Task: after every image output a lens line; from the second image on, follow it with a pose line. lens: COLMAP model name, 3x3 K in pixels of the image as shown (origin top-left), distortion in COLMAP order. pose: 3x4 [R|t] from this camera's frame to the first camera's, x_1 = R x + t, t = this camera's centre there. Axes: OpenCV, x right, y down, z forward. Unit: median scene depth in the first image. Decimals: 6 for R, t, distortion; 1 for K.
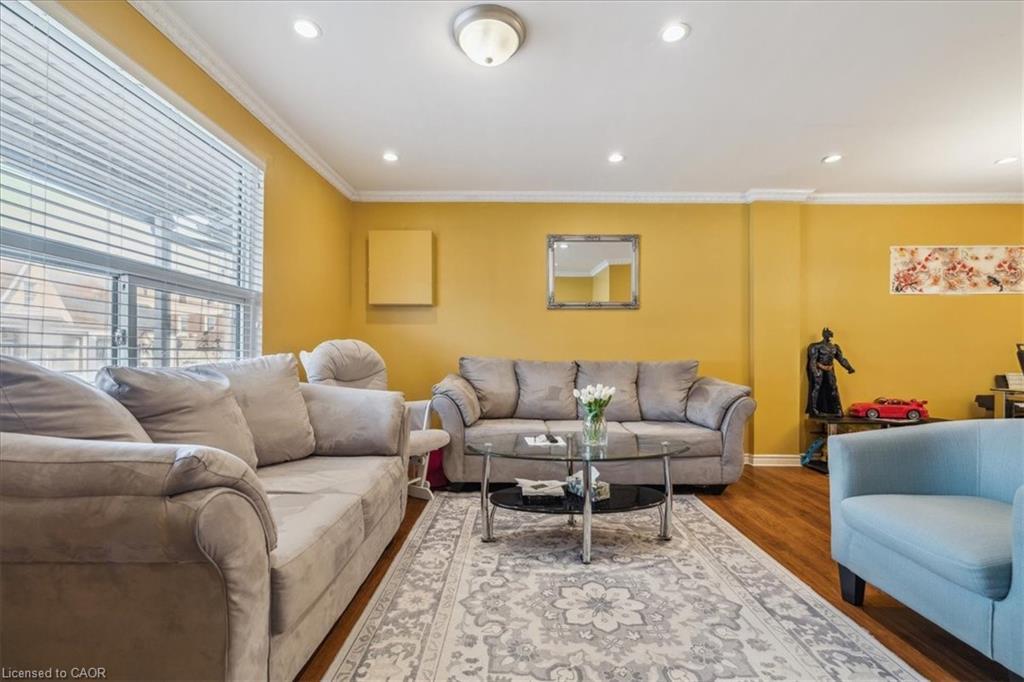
lens RADIAL K [[457.4, 0, 502.3], [0, 457.4, 357.4], [0, 0, 1]] dist [0.000490, -0.000158]
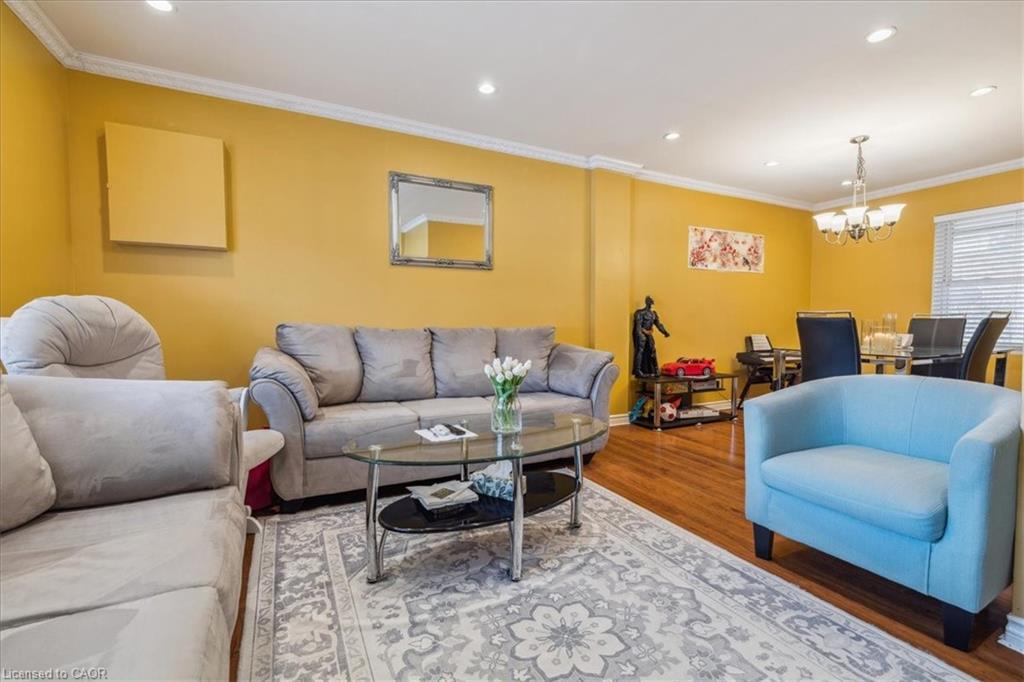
lens RADIAL K [[472.9, 0, 513.7], [0, 472.9, 343.6], [0, 0, 1]] dist [-0.001232, -0.000367]
pose [[0.880533, -0.023746, 0.473389, -0.144530], [0.002735, 0.998982, 0.045022, -0.003117], [-0.473976, -0.038349, 0.879702, 0.201395]]
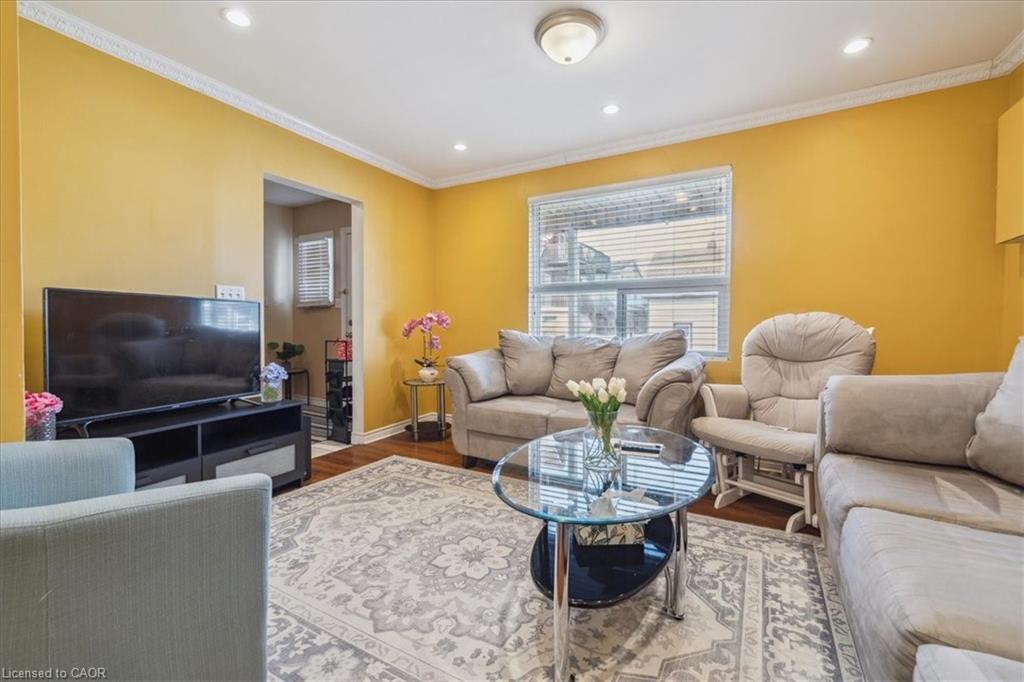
lens RADIAL K [[437.0, 0, 510.8], [0, 437.0, 339.4], [0, 0, 1]] dist [-0.001626, -0.000268]
pose [[-0.485469, 0.016660, -0.874095, 0.639977], [-0.006859, 0.999715, 0.022864, -0.003423], [0.874227, 0.017096, -0.485216, 0.936485]]
